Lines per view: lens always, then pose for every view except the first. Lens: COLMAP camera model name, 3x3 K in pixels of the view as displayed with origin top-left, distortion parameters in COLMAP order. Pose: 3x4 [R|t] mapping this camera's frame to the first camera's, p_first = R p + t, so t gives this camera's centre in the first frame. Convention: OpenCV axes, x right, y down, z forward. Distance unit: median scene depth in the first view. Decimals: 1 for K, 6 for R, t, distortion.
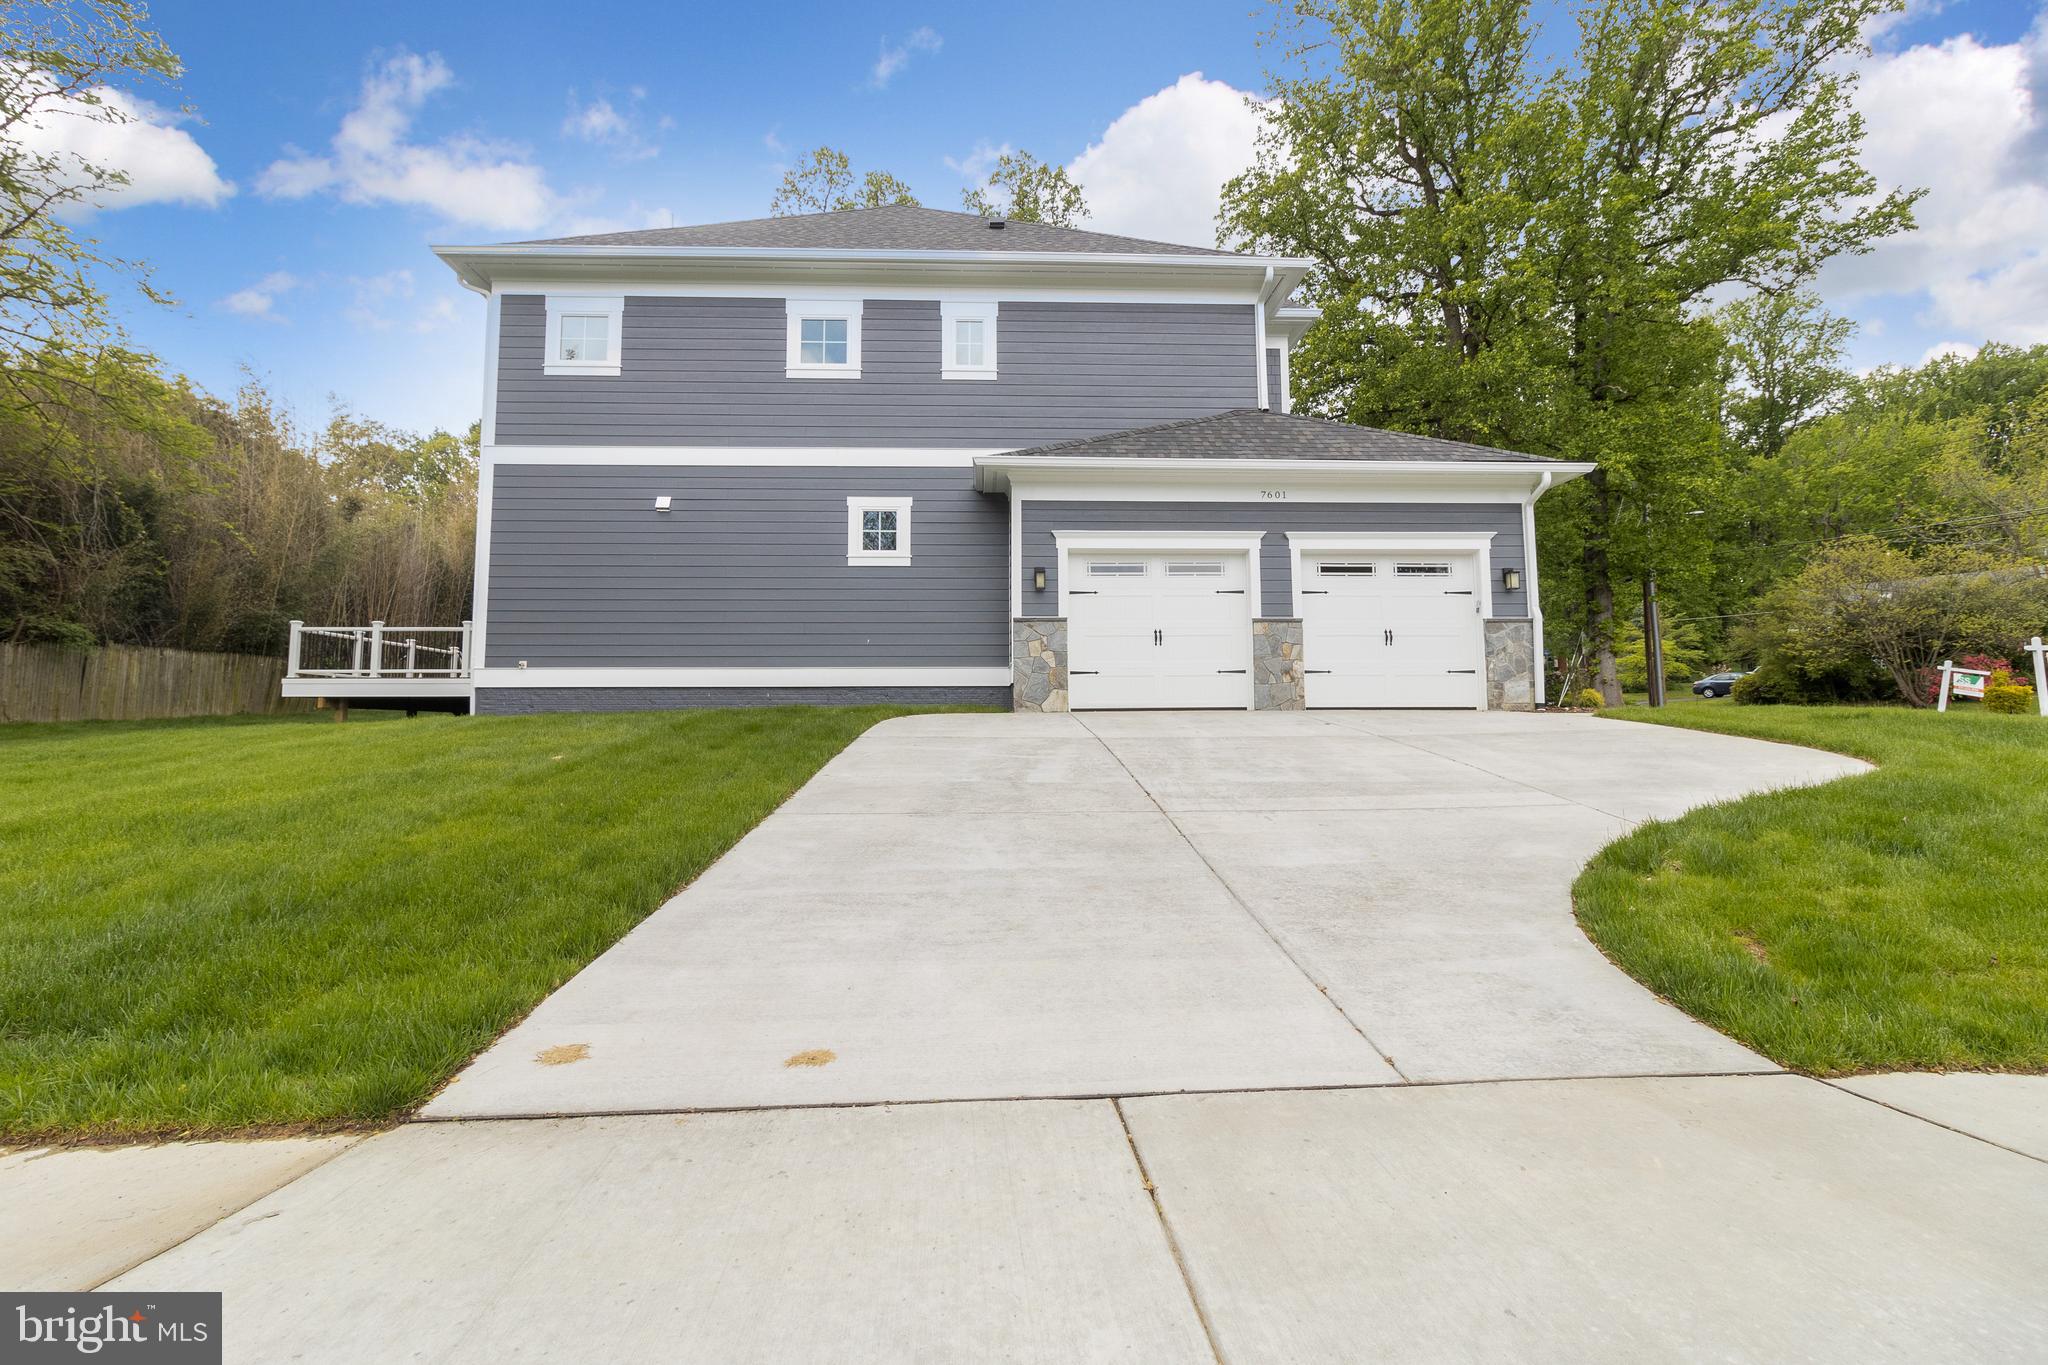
lens RADIAL K [[900.6, 0, 1024.0], [0, 900.6, 682.5], [0, 0, 1]] dist [-0.003281, -0.000131]
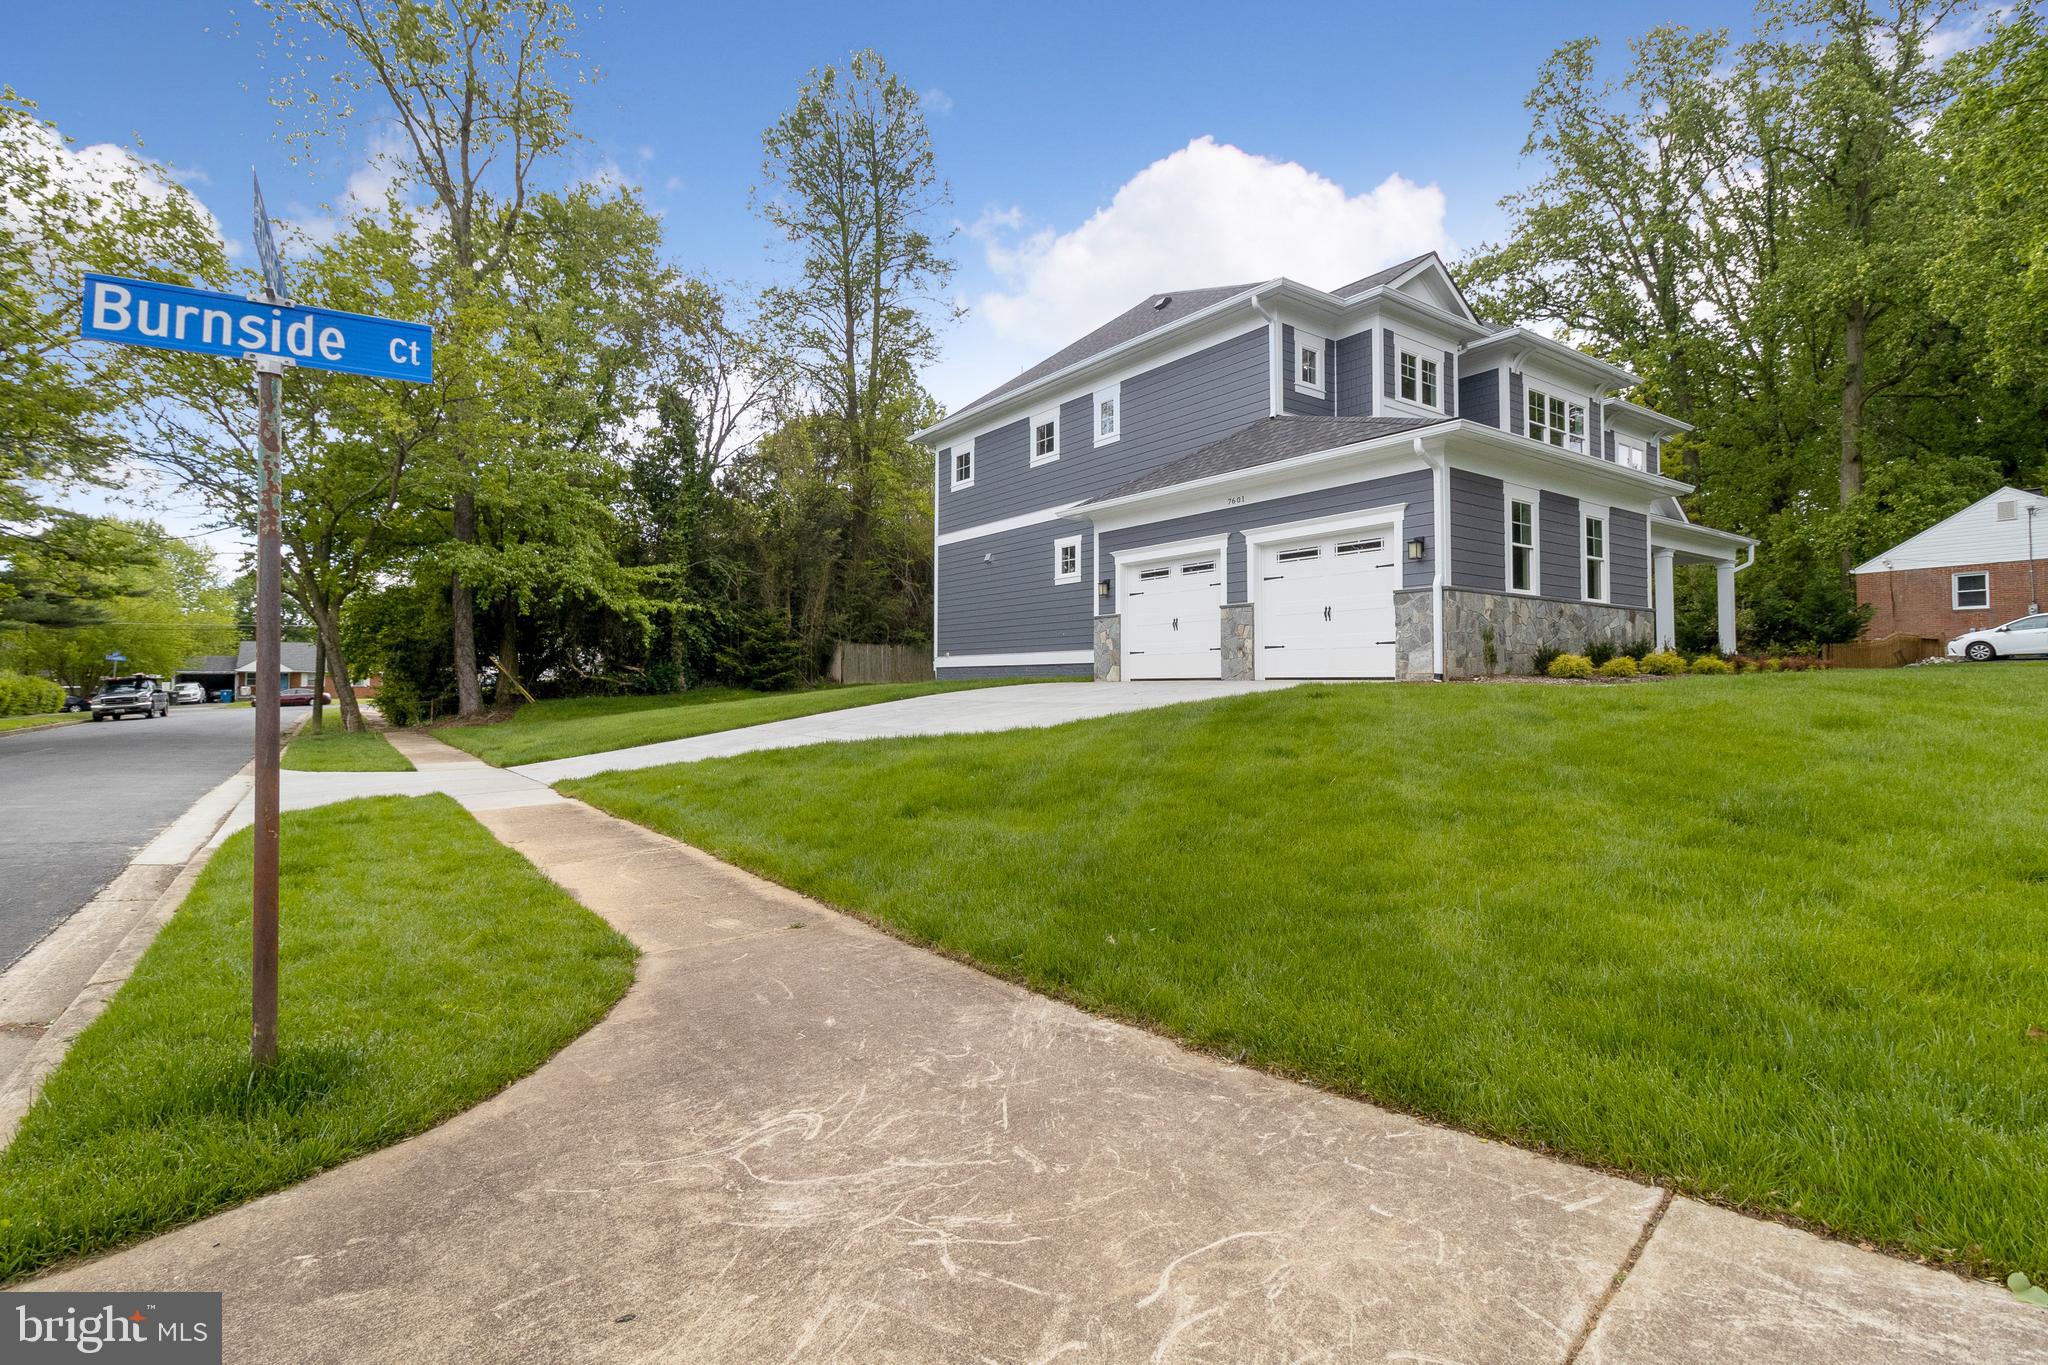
lens RADIAL K [[928.9, 0, 981.6], [0, 928.9, 672.9], [0, 0, 1]] dist [0.012529, 0.000084]
pose [[0.551407, -0.006665, -0.834210, 1.114030], [0.028728, 0.999527, 0.011003, -0.002989], [0.833741, -0.030033, 0.551338, 0.031423]]
